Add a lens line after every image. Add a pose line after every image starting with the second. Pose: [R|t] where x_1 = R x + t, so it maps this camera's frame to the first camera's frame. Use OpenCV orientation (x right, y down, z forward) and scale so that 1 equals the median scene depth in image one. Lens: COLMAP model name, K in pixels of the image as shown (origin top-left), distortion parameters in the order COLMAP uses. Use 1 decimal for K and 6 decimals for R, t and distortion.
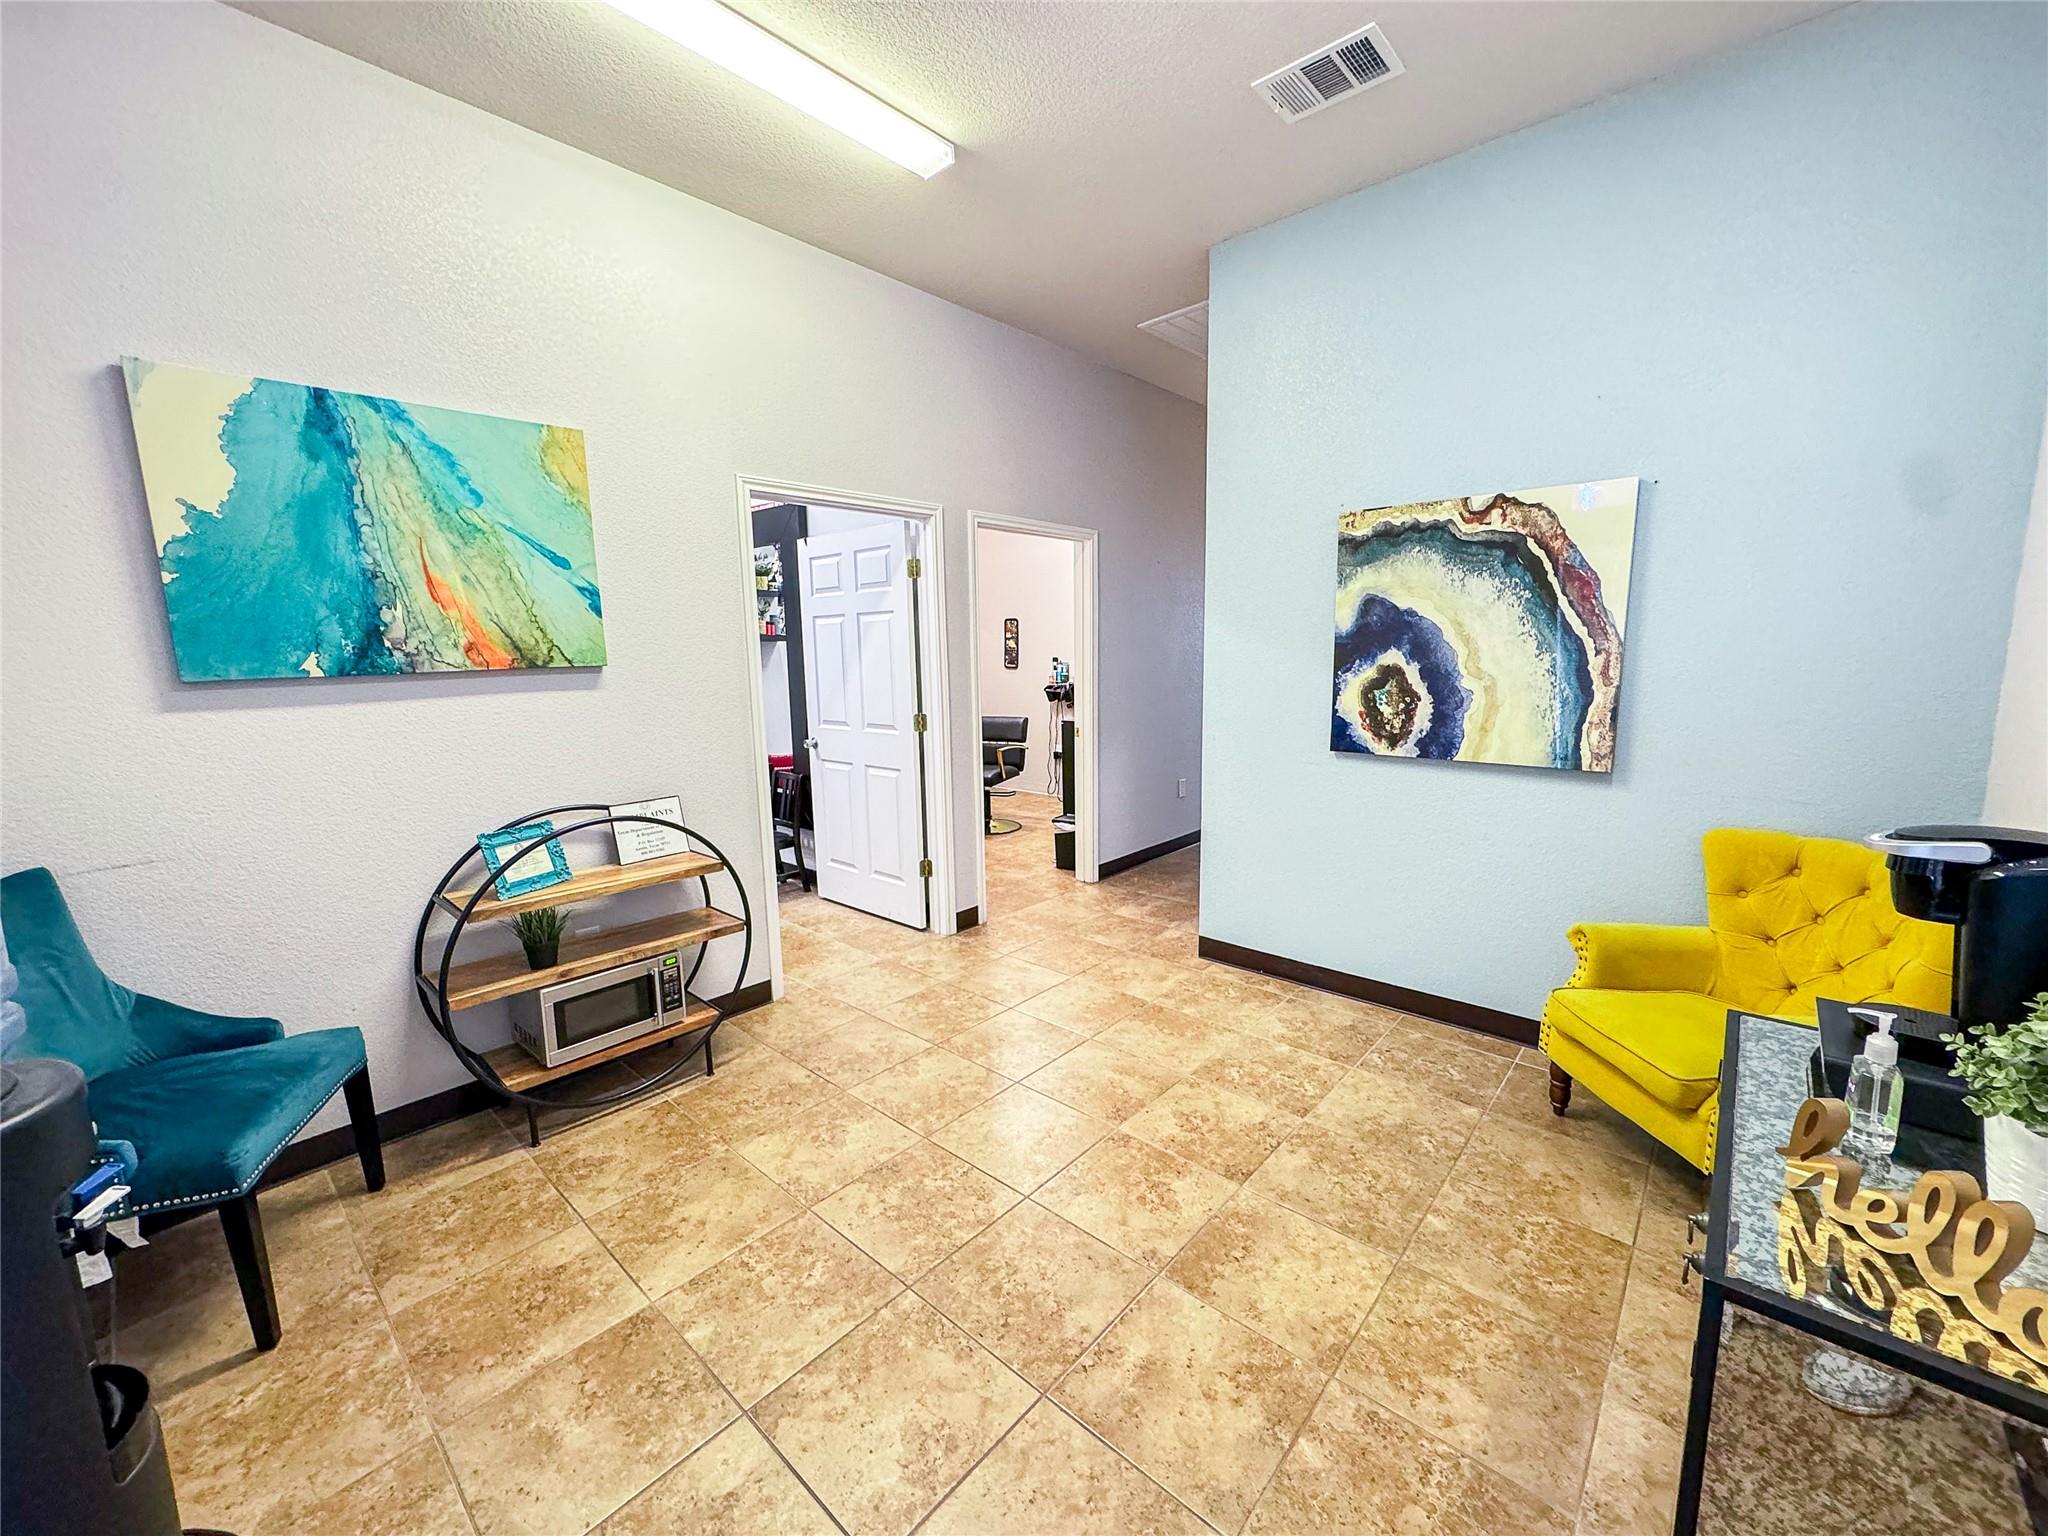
lens RADIAL K [[814.7, 0, 1020.7], [0, 814.7, 770.9], [0, 0, 1]] dist [0.011562, 0.001918]
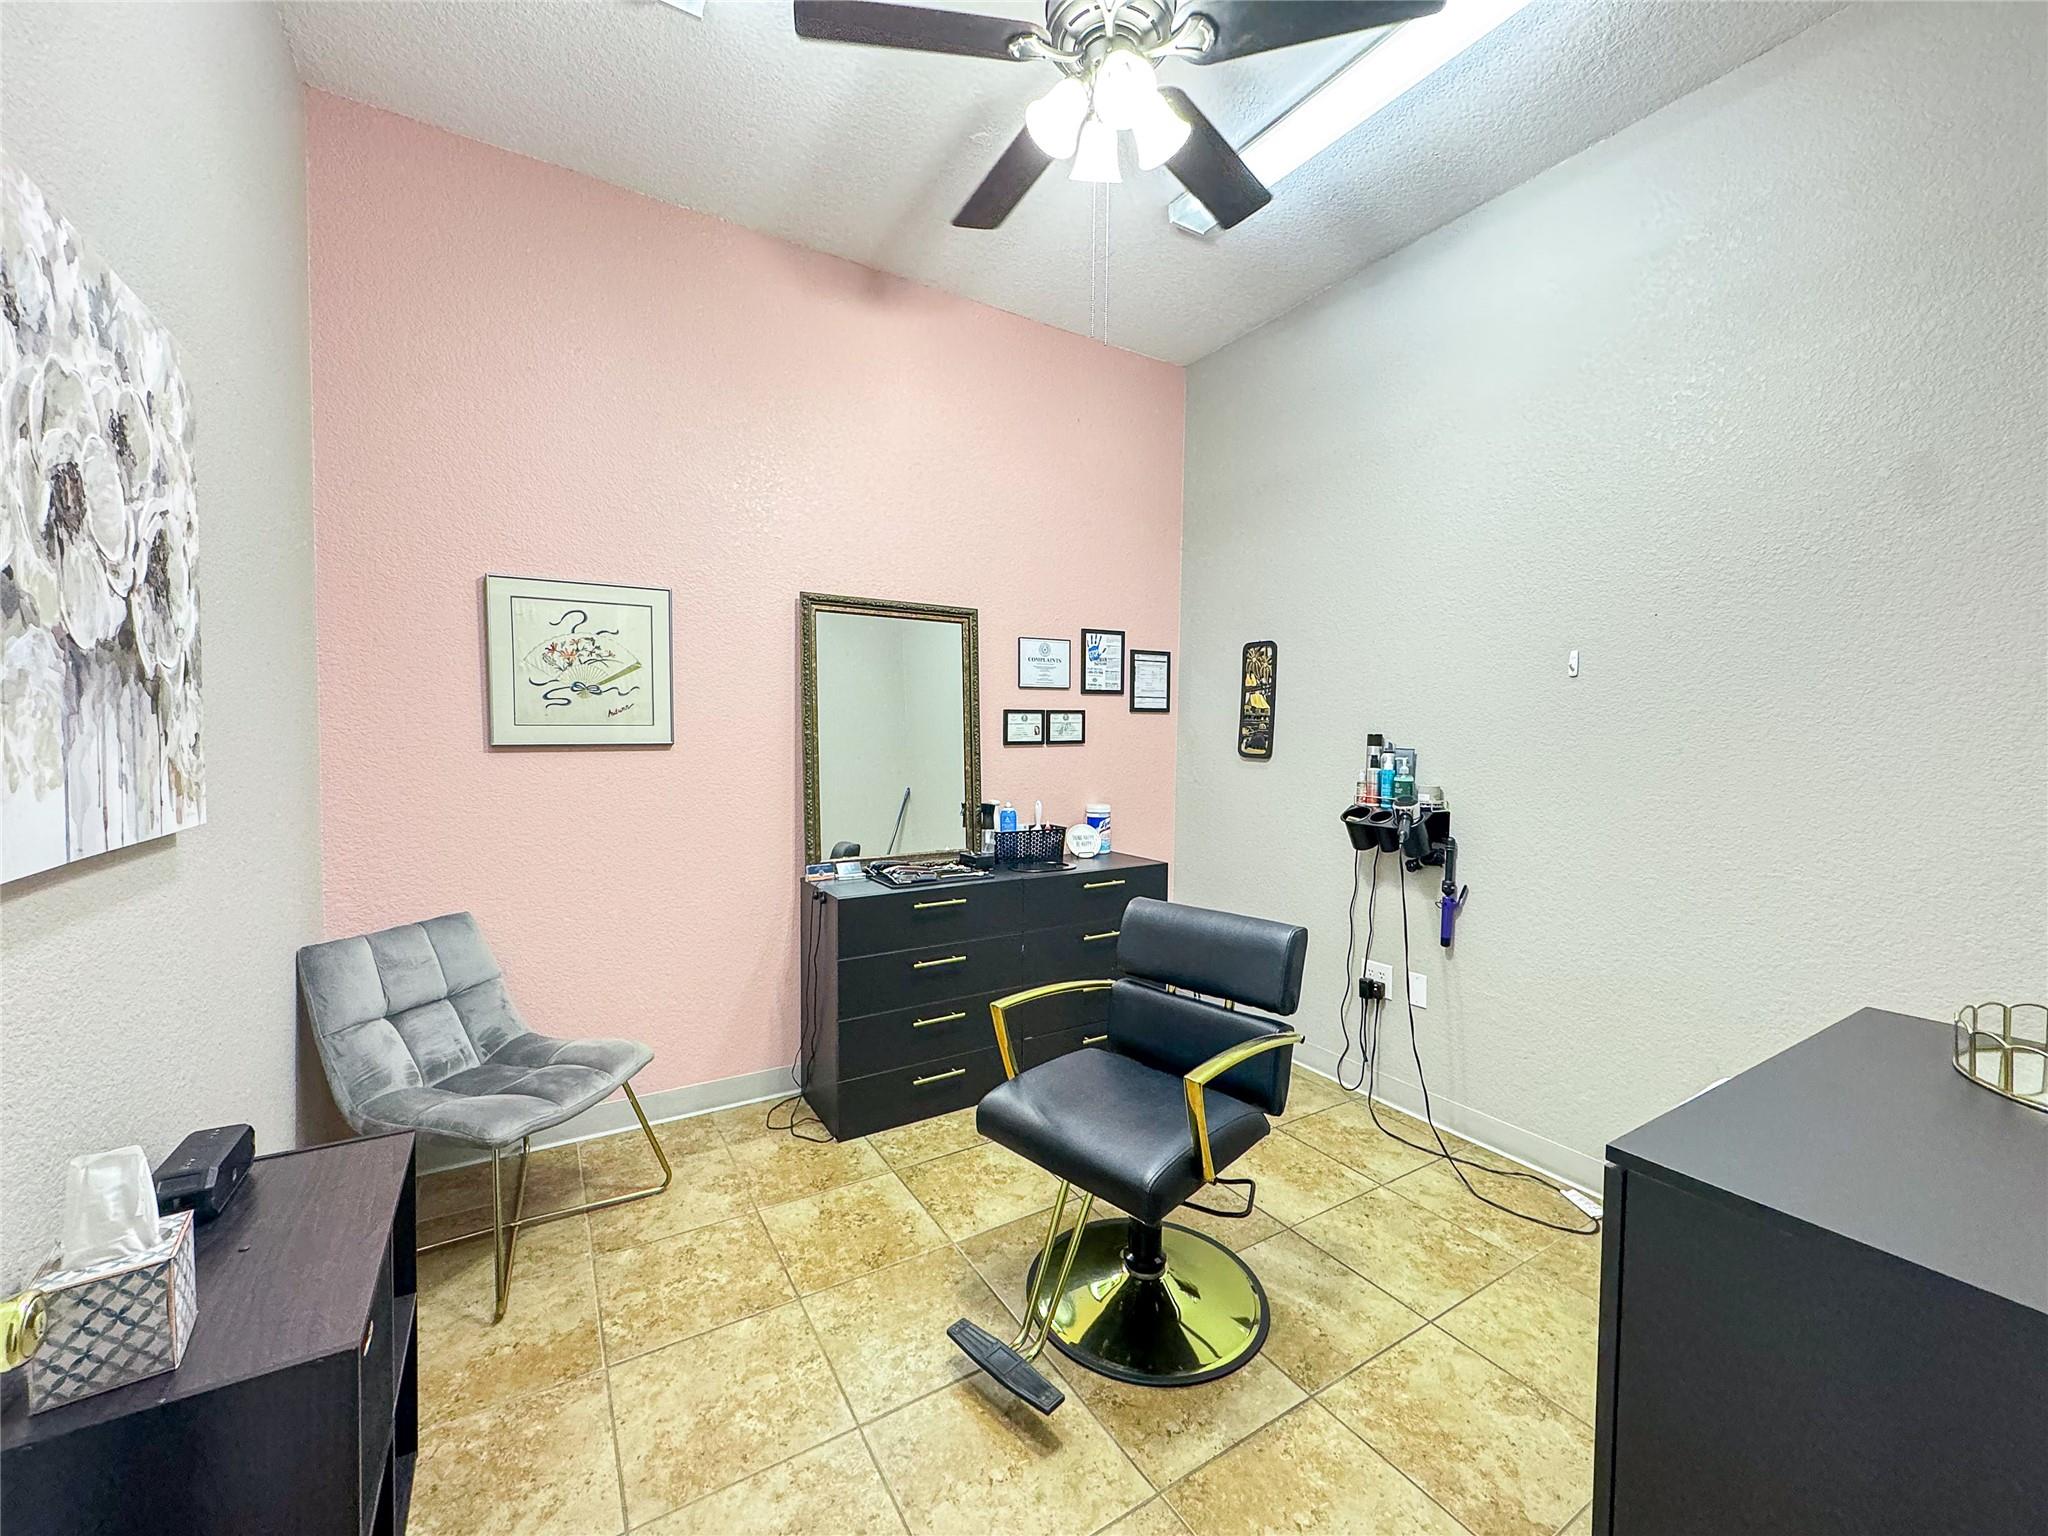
lens RADIAL K [[814.7, 0, 1022.3], [0, 814.7, 763.7], [0, 0, 1]] dist [0.011562, 0.001918]
pose [[0.957626, 0.048476, -0.283905, -0.006937], [-0.080563, 0.991470, -0.102451, -0.072227], [0.276517, 0.120982, 0.953363, 0.586180]]
